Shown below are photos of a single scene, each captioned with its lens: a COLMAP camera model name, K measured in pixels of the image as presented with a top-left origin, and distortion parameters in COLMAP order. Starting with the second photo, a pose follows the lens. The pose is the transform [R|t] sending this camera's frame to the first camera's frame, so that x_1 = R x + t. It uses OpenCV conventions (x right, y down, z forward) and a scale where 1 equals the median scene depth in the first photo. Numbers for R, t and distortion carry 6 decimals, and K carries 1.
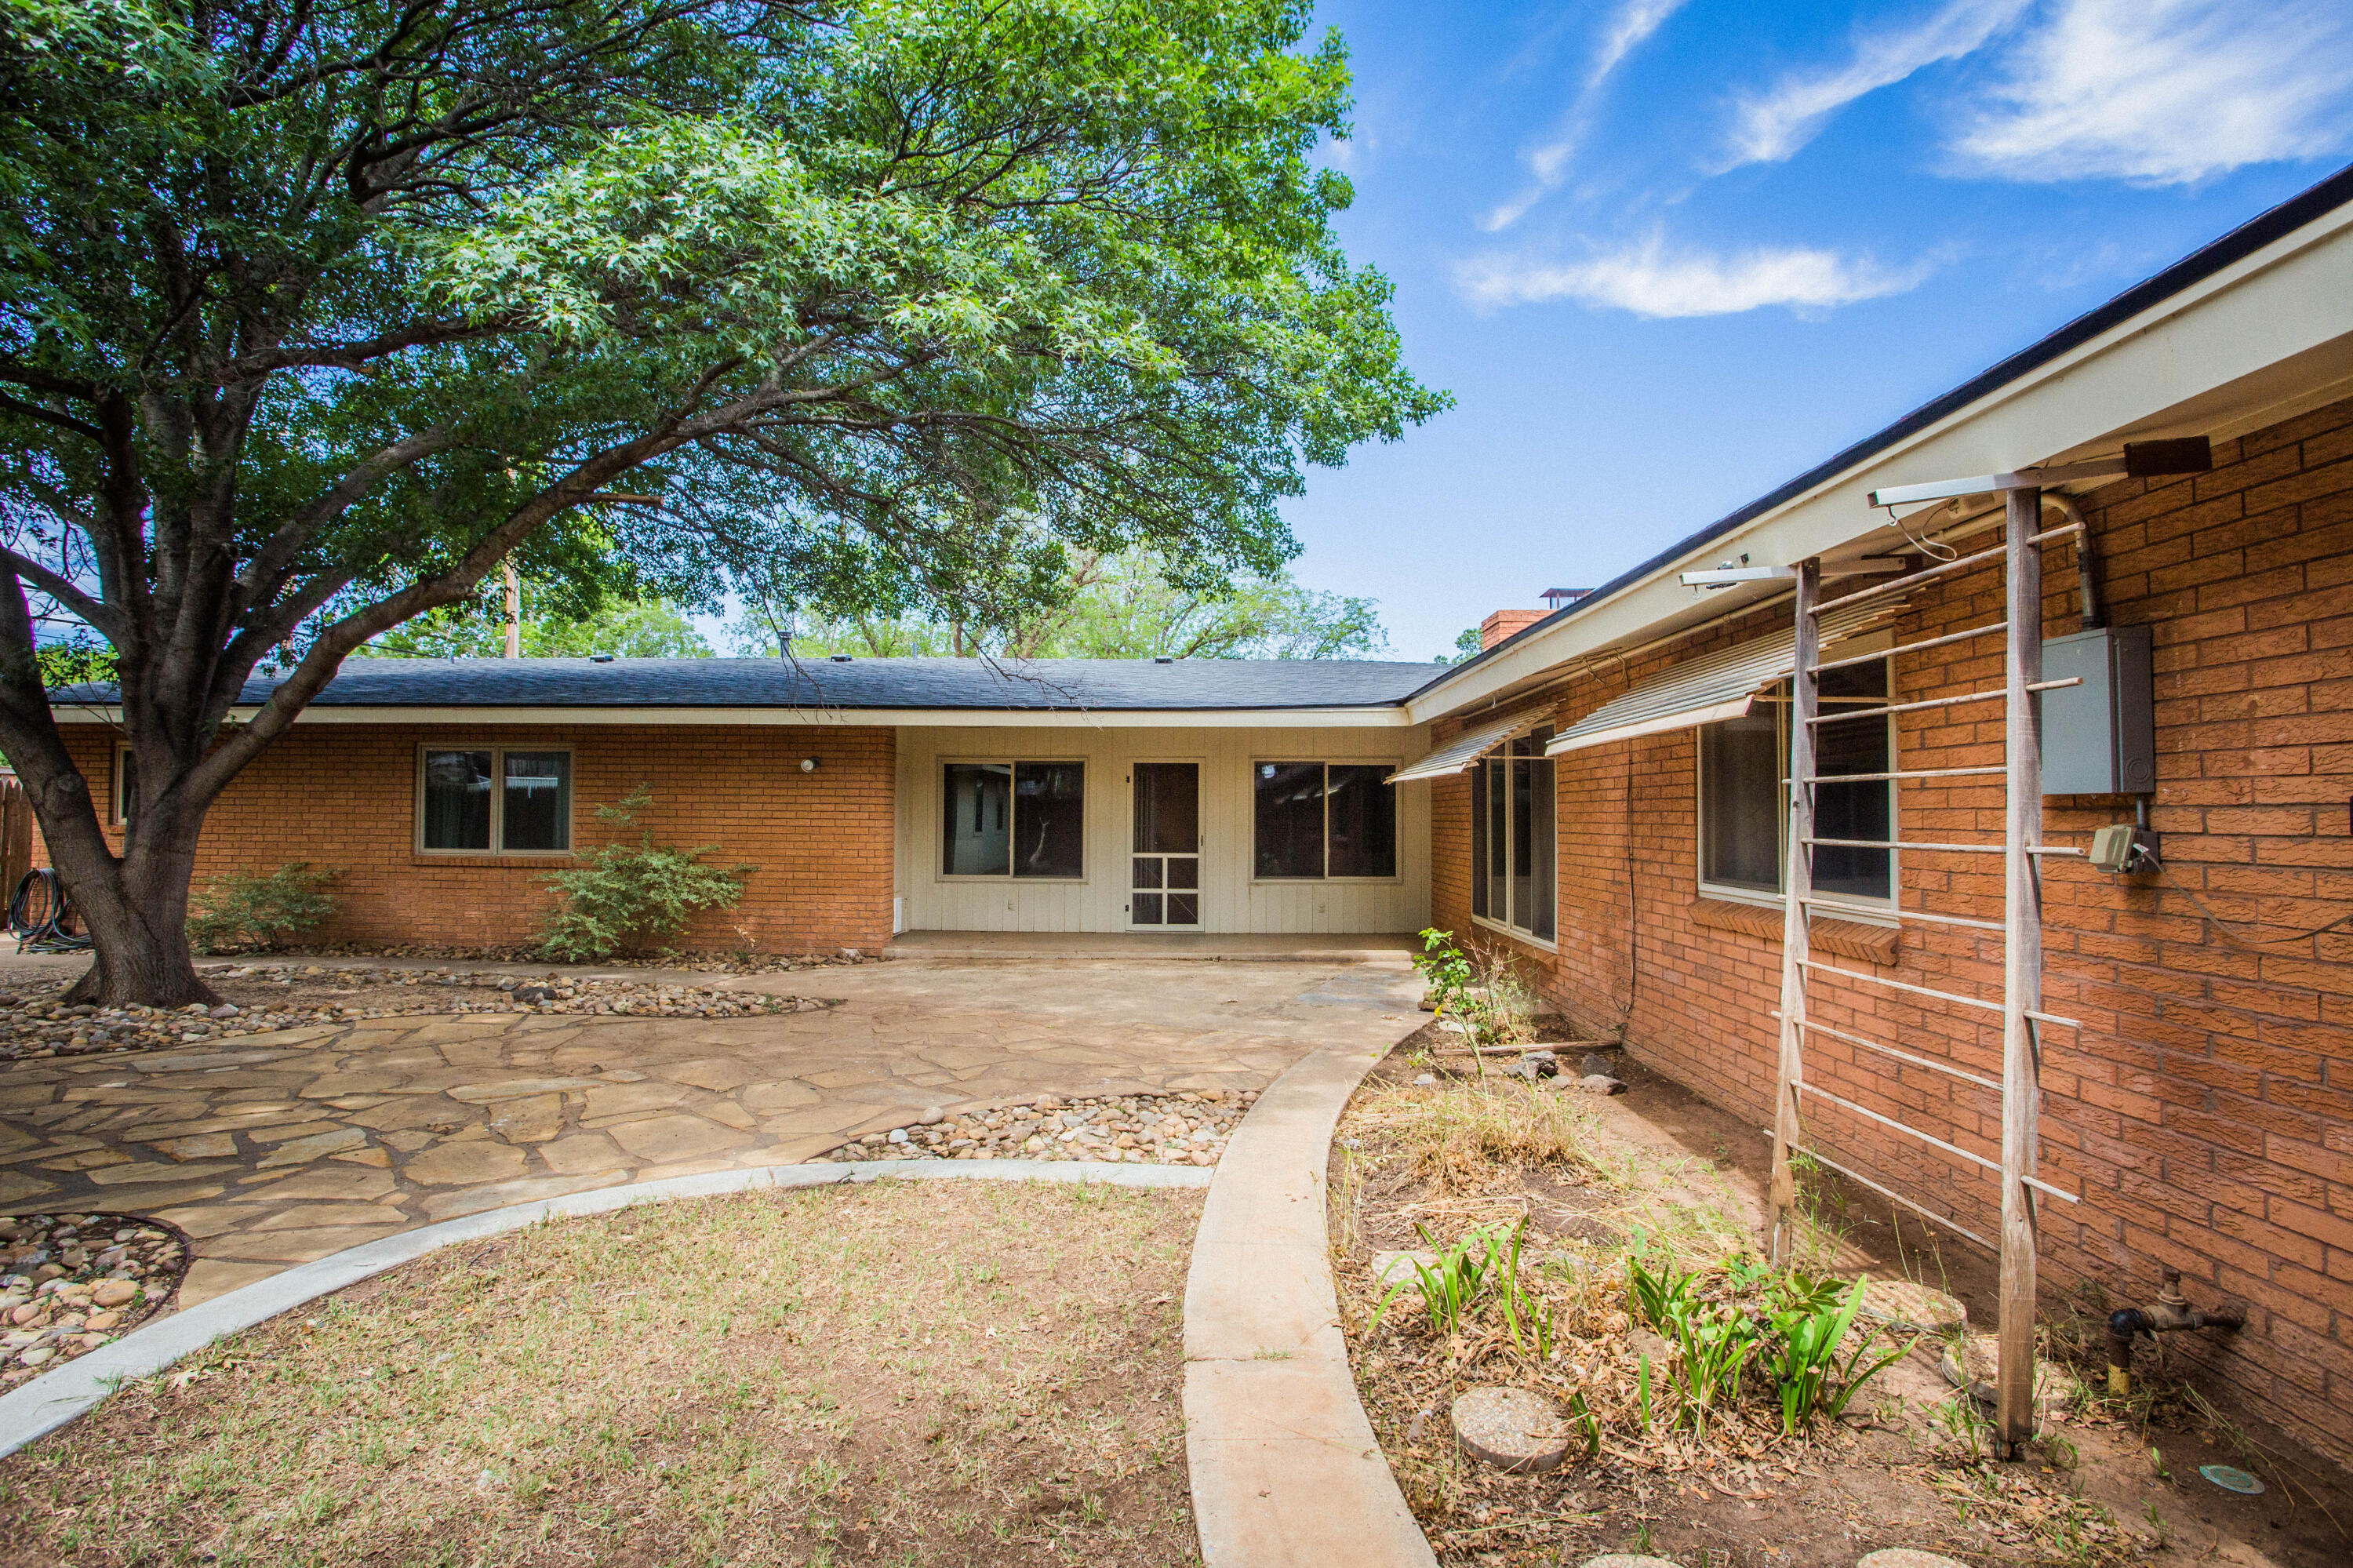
lens RADIAL K [[1150.4, 0, 1197.7], [0, 1150.4, 783.6], [0, 0, 1]] dist [-0.011956, 0.009467]
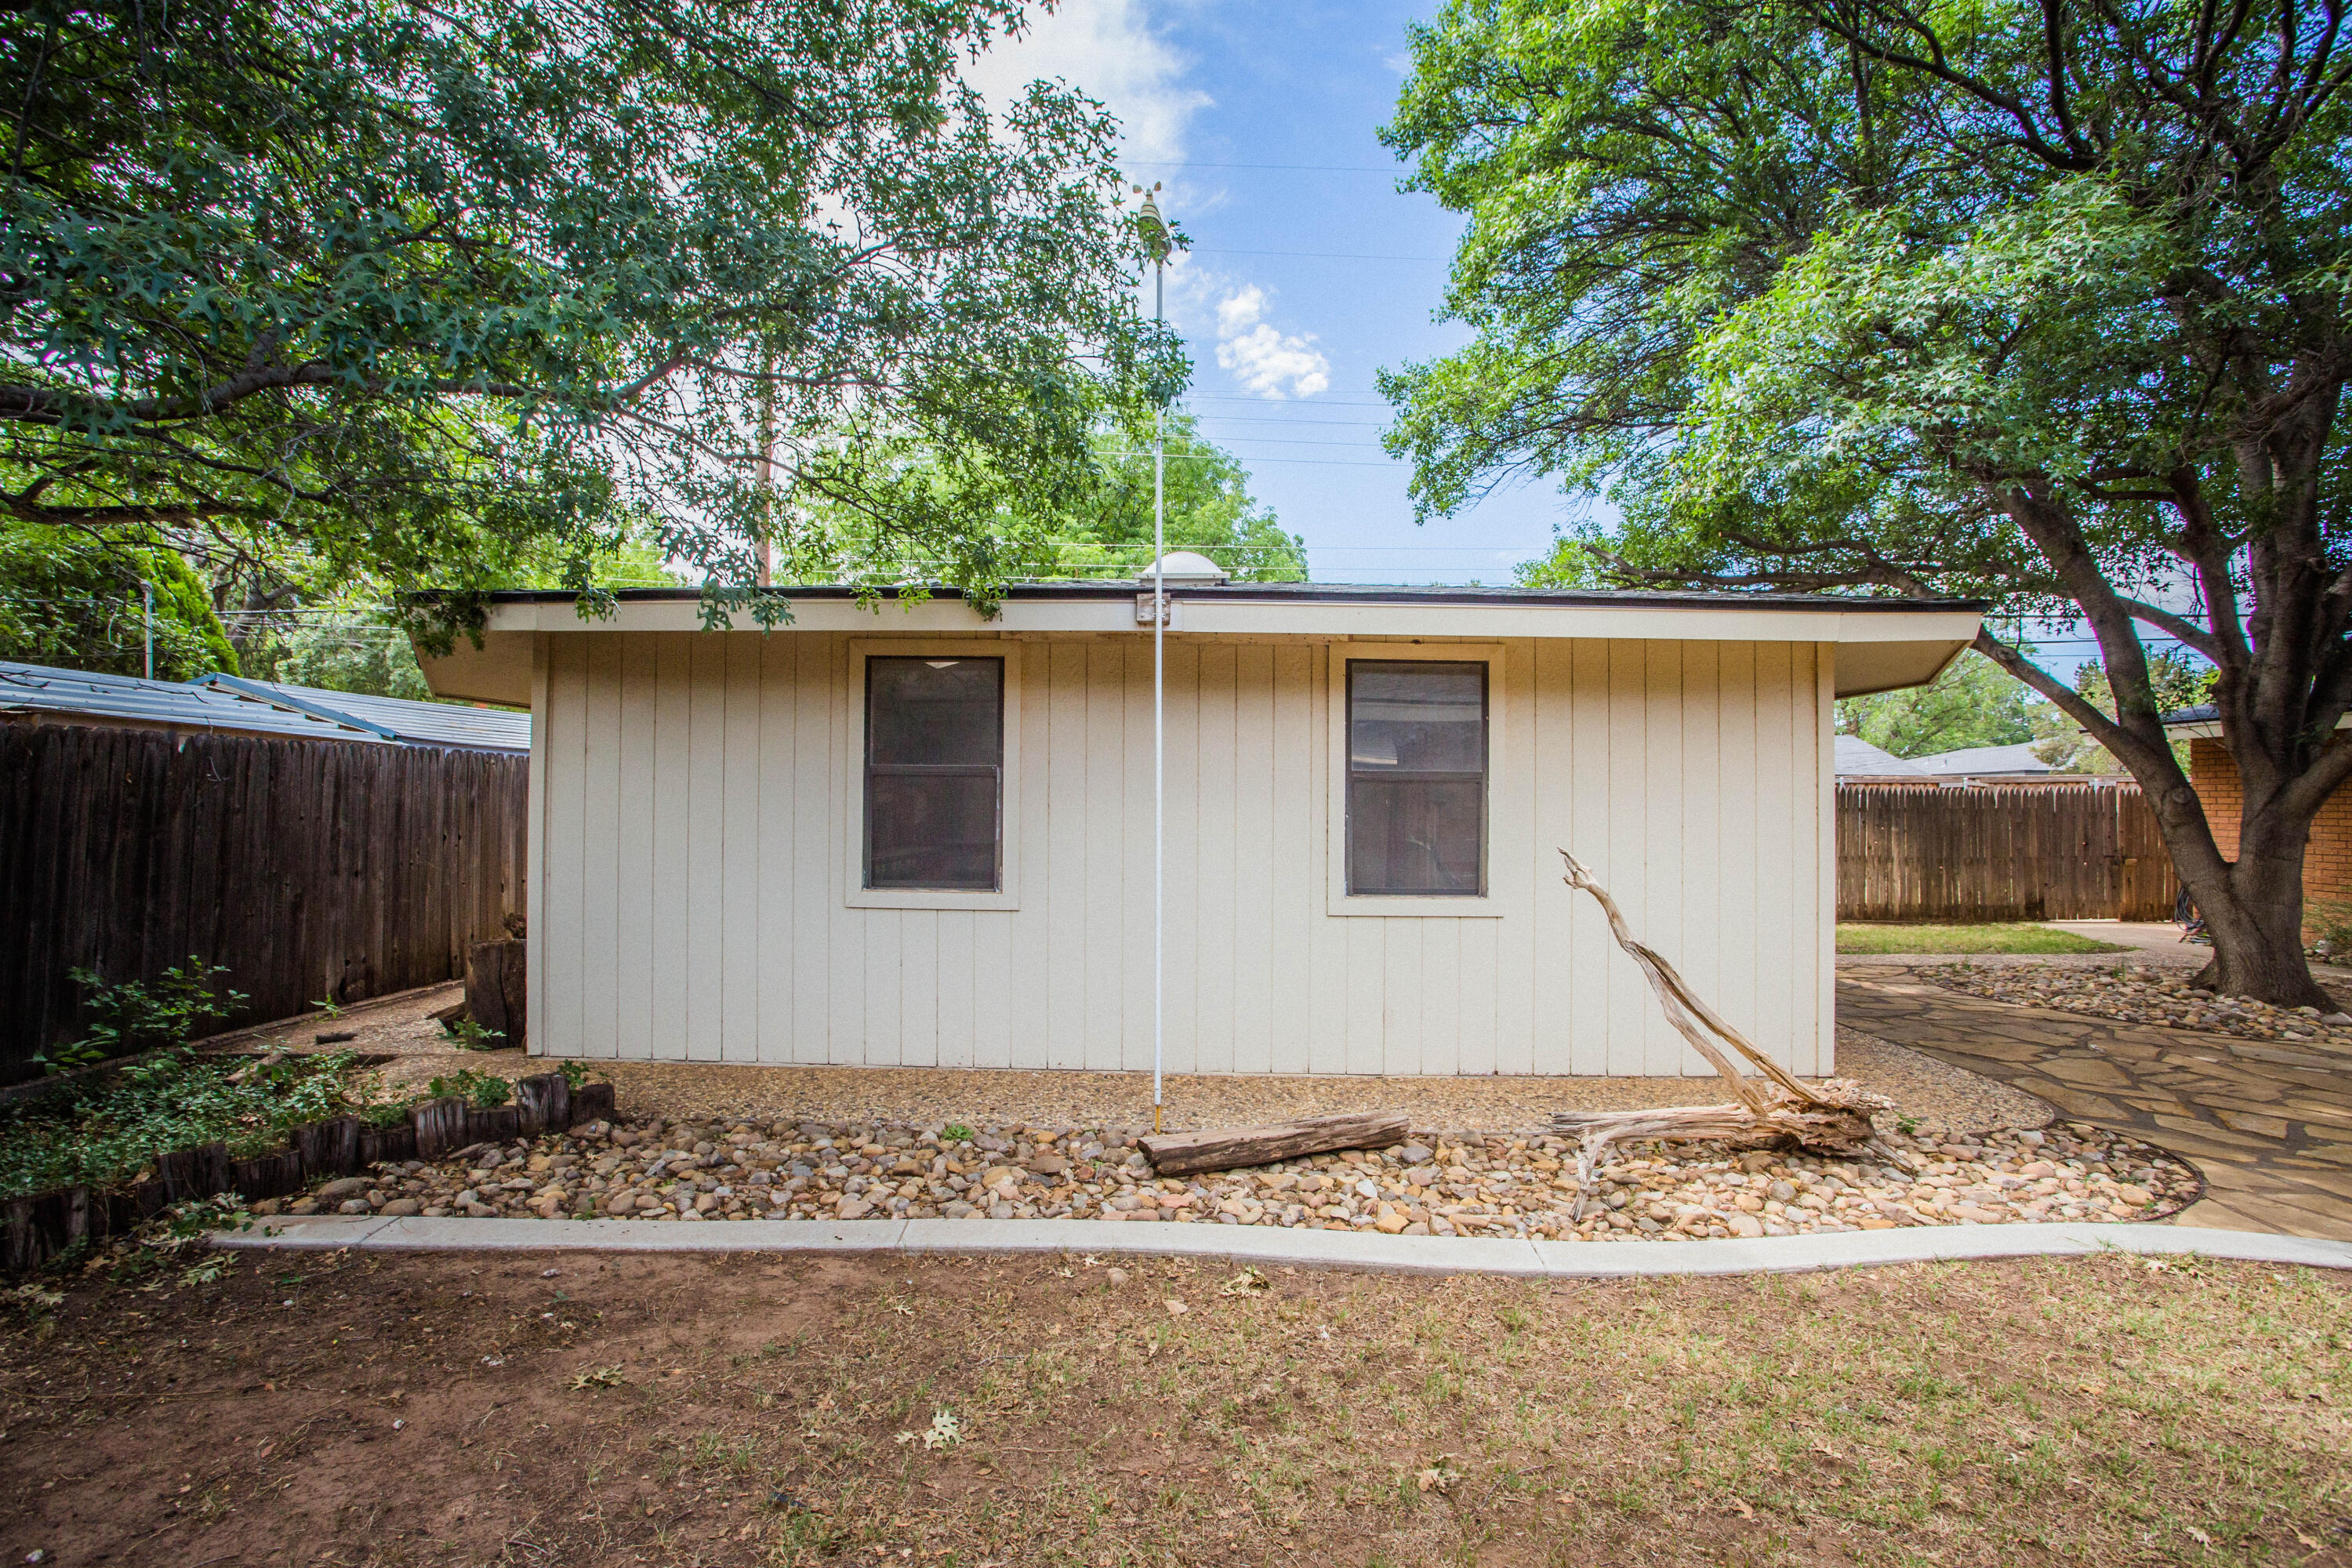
lens RADIAL K [[1149.9, 0, 1193.1], [0, 1149.9, 778.1], [0, 0, 1]] dist [-0.011956, 0.009467]
pose [[0.039363, -0.031360, -0.998733, 0.131451], [0.021297, 0.999307, -0.030538, -0.003561], [0.998998, -0.020068, 0.040004, -0.040845]]
